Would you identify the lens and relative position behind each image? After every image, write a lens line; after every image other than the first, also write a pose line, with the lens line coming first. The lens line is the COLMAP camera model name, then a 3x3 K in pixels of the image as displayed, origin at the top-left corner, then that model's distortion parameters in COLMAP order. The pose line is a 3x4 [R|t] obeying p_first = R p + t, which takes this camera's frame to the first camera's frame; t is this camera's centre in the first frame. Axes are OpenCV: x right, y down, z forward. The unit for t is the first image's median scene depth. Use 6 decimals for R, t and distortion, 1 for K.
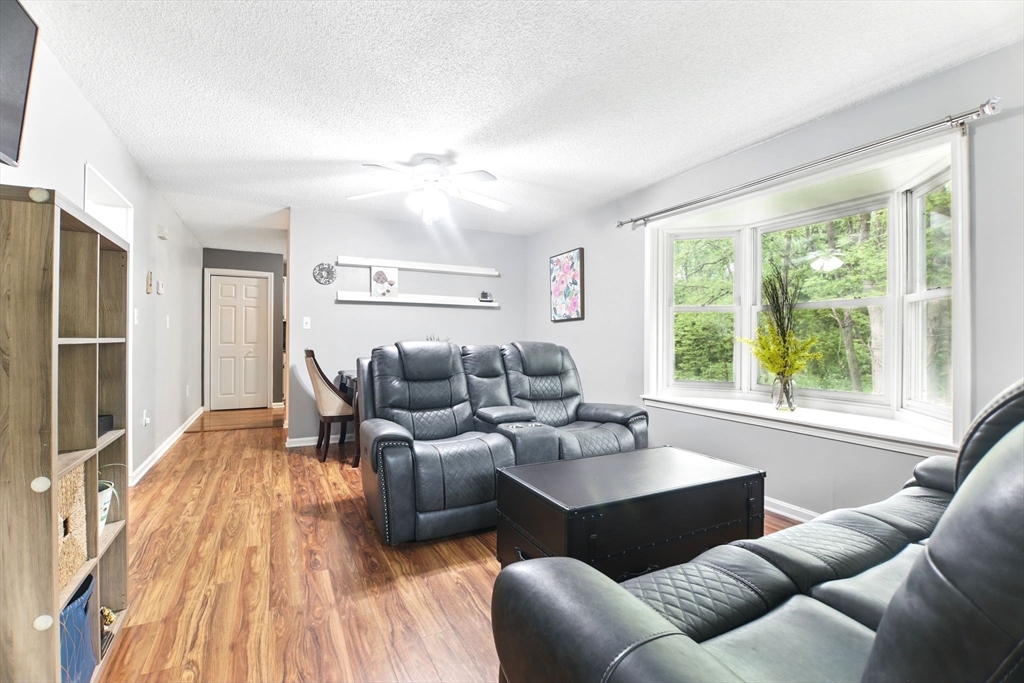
lens RADIAL K [[449.5, 0, 528.6], [0, 449.5, 340.6], [0, 0, 1]] dist [-0.002920, -0.007570]
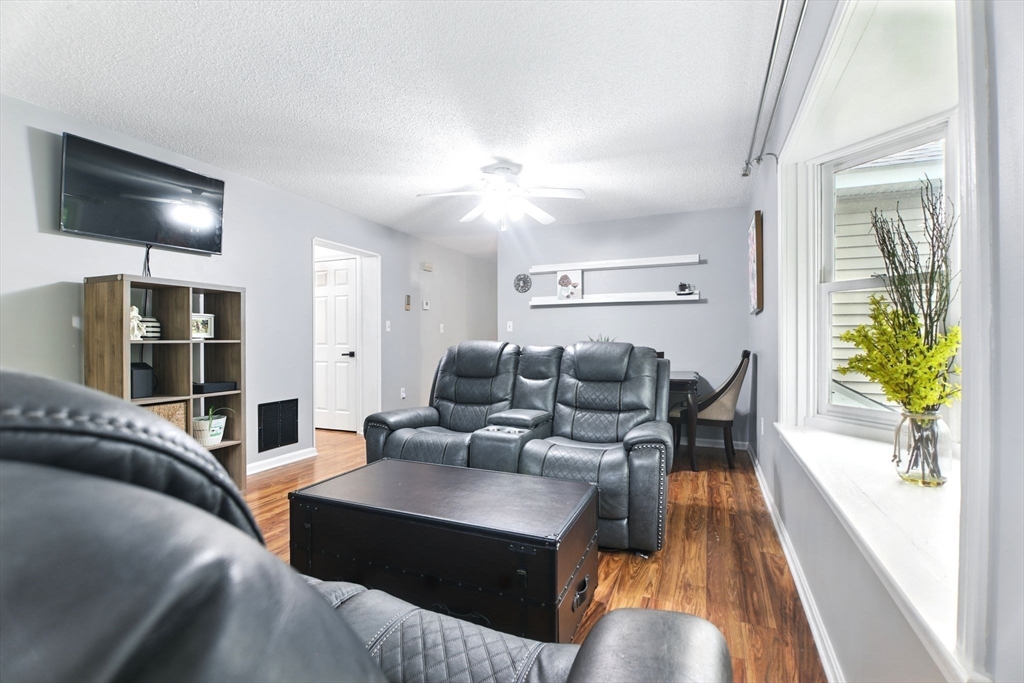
lens RADIAL K [[449.5, 0, 526.9], [0, 449.5, 338.1], [0, 0, 1]] dist [-0.002920, -0.007570]
pose [[0.639112, -0.008636, -0.769065, 0.431754], [0.004496, 0.999962, -0.007492, 0.001501], [0.769100, 0.001331, 0.639126, 0.255541]]
